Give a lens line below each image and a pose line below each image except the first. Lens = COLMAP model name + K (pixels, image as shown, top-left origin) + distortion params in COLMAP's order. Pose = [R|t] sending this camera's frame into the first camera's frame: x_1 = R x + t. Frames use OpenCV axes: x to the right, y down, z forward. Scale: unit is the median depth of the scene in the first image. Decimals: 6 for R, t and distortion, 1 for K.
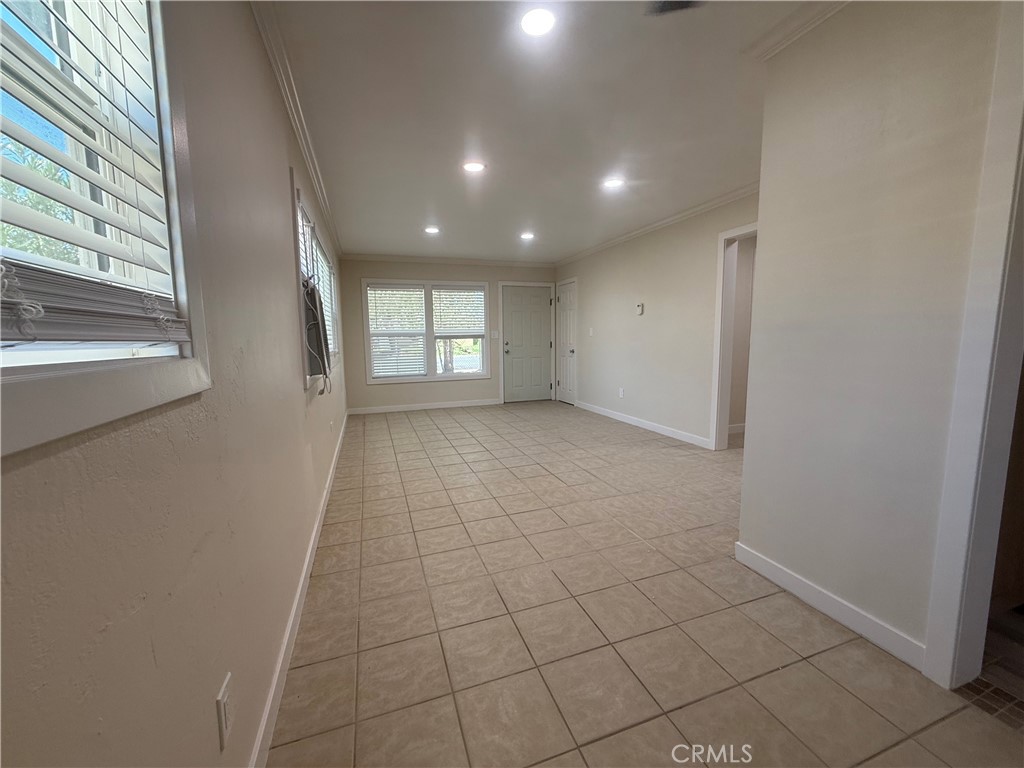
lens RADIAL K [[408.1, 0, 511.1], [0, 408.1, 383.9], [0, 0, 1]] dist [-0.001655, -0.000081]
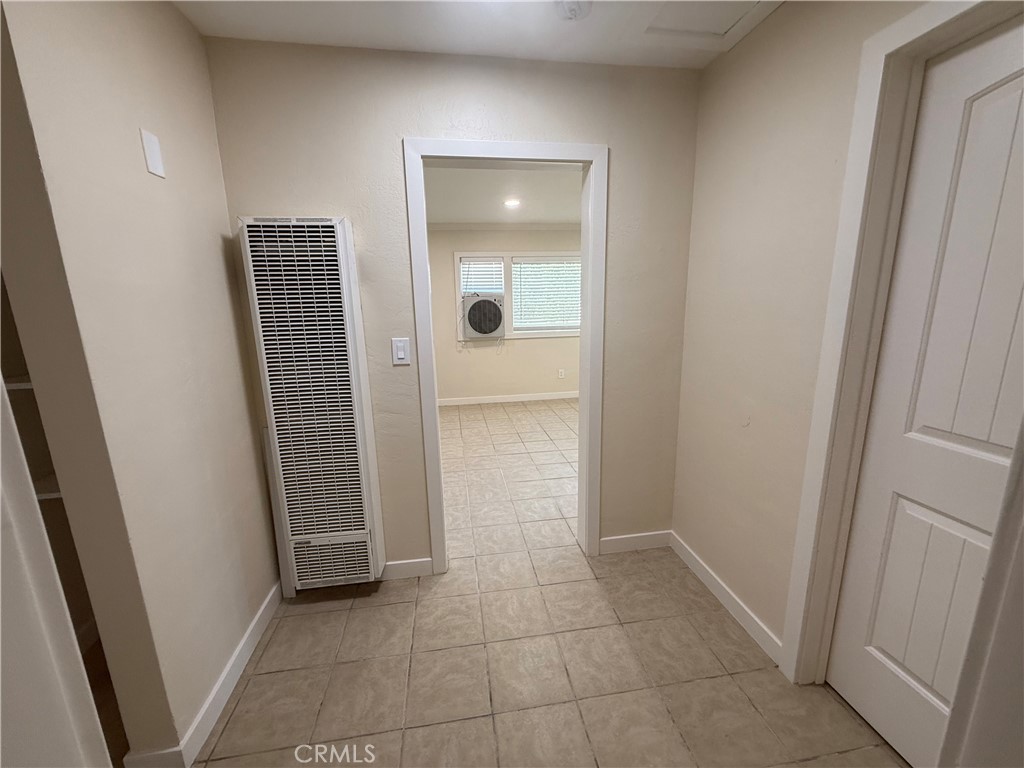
lens RADIAL K [[408.1, 0, 508.8], [0, 408.1, 383.2], [0, 0, 1]] dist [-0.001655, -0.000081]
pose [[-0.185184, 0.212791, -0.959389, 0.666440], [-0.088055, 0.968754, 0.231865, -0.120893], [0.978751, 0.127417, -0.160660, 0.615438]]
